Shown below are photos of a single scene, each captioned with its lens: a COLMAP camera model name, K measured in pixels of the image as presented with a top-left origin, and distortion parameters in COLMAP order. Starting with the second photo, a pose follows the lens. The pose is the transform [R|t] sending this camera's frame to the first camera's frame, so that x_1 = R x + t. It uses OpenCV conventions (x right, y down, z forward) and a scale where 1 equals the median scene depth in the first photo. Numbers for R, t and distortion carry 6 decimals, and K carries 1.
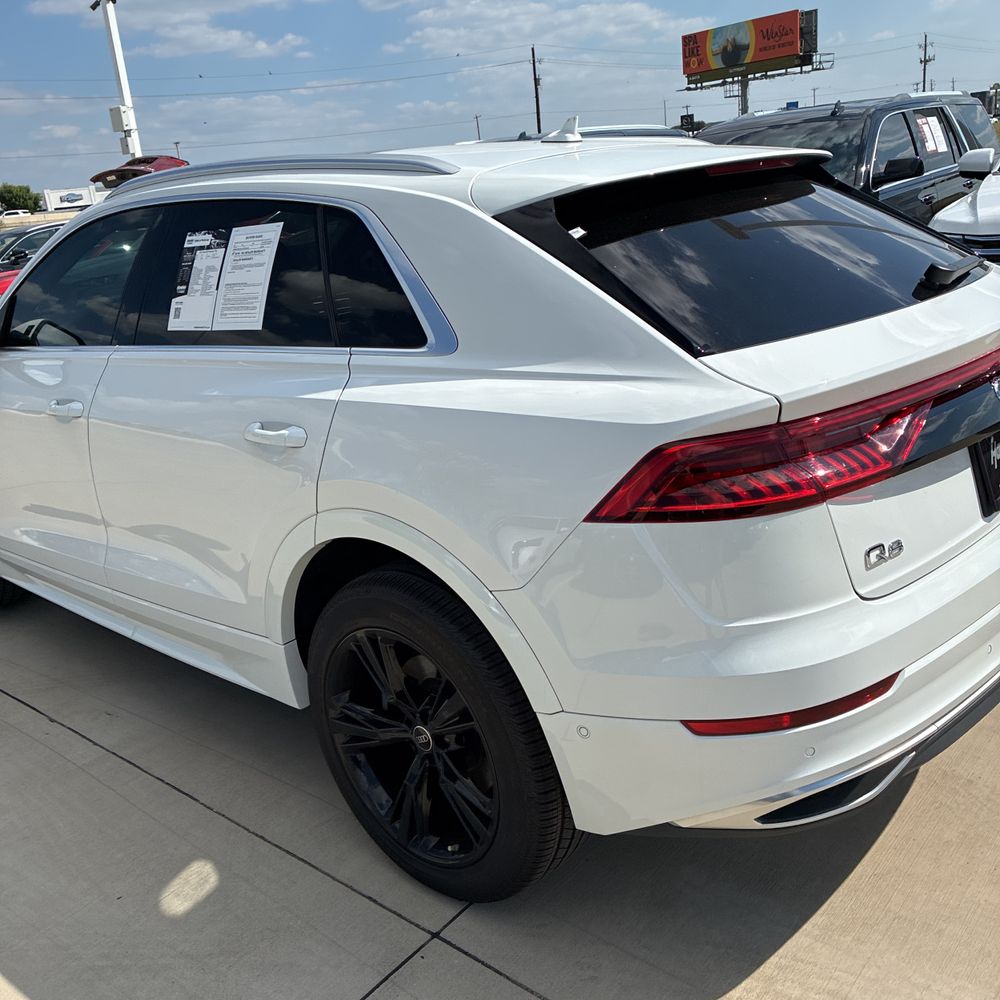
lens RADIAL K [[1037.5, 0, 500.0], [0, 1037.5, 500.0], [0, 0, 1]] dist [0.003162, 0.021071]
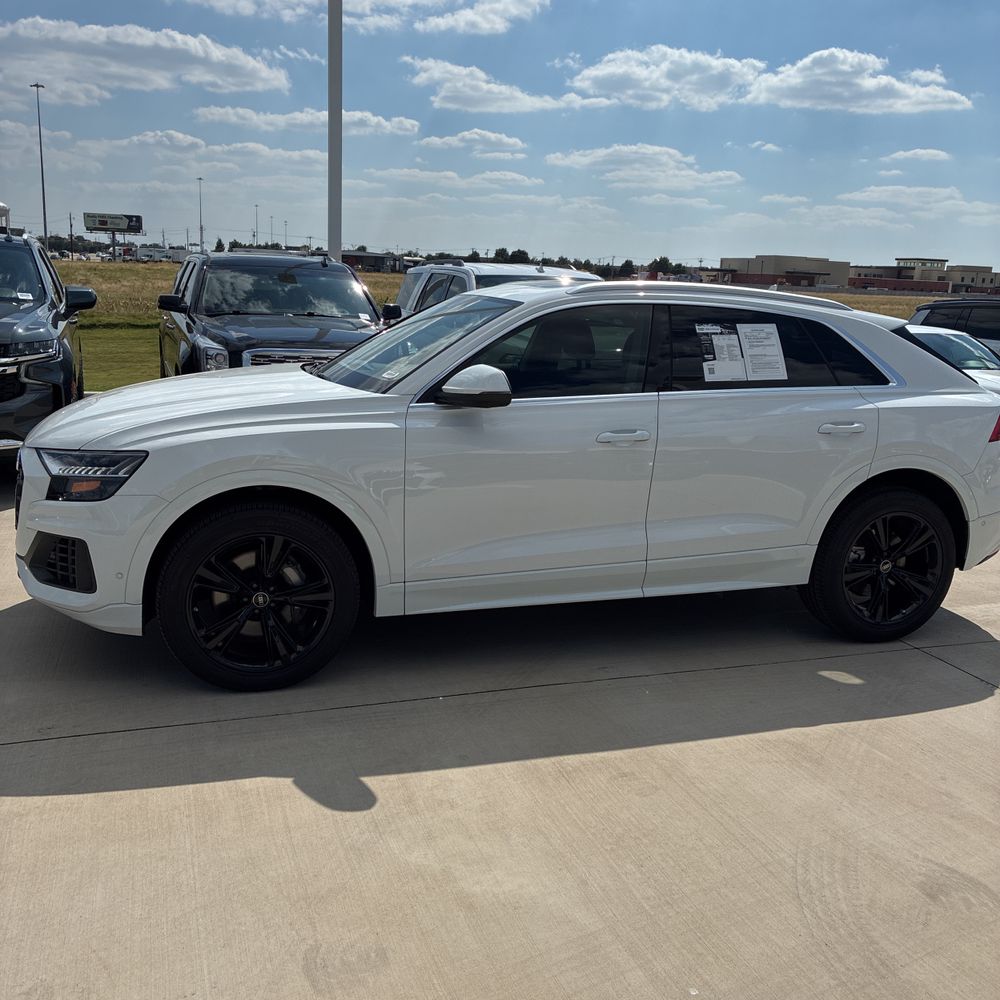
lens RADIAL K [[1019.2, 0, 486.9], [0, 1019.2, 502.9], [0, 0, 1]] dist [0.041716, 0.001161]
pose [[0.472703, -0.067789, 0.878611, -2.004572], [0.183116, 0.982829, -0.022688, -0.001557], [-0.861986, 0.171612, 0.477000, 0.588170]]
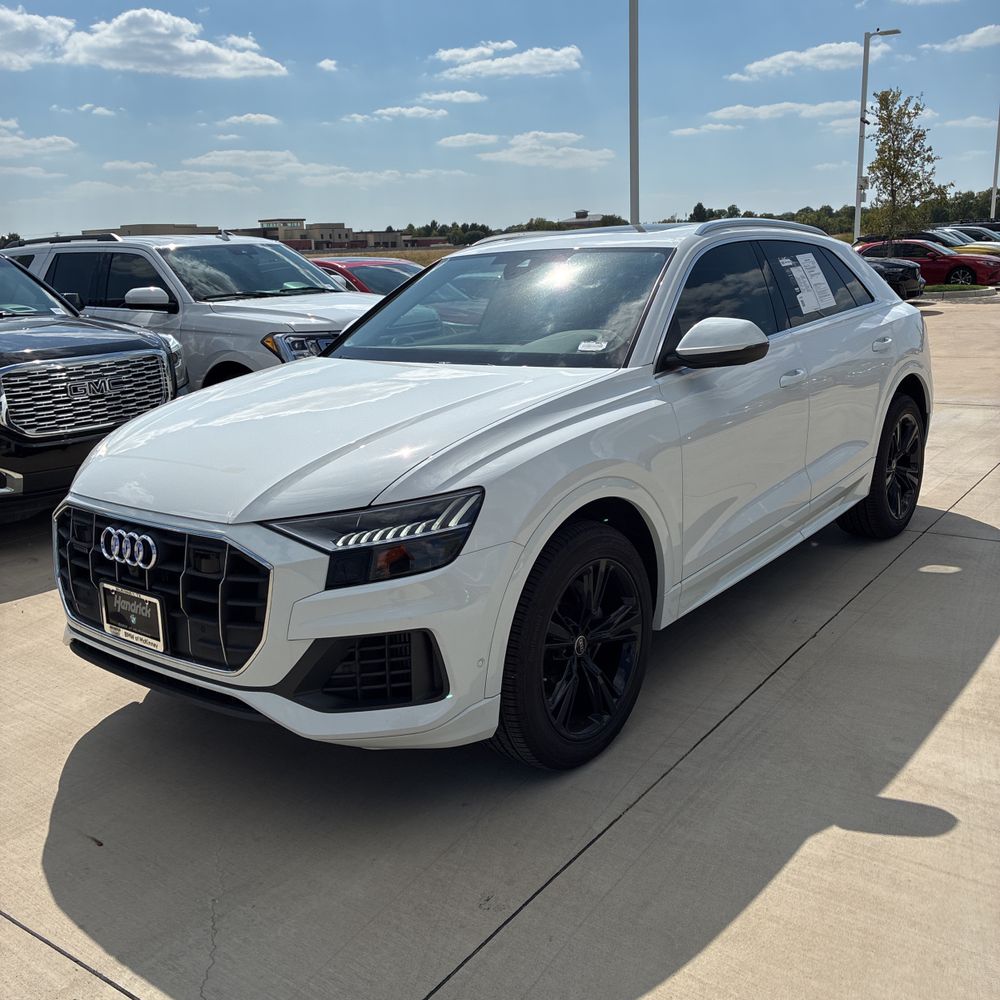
lens RADIAL K [[1027.8, 0, 510.9], [0, 1027.8, 507.8], [0, 0, 1]] dist [0.026672, -0.013129]
pose [[-0.099951, -0.140964, 0.984956, -2.001686], [0.355186, 0.919638, 0.167659, -0.332837], [-0.929437, 0.366600, -0.041850, 1.680720]]
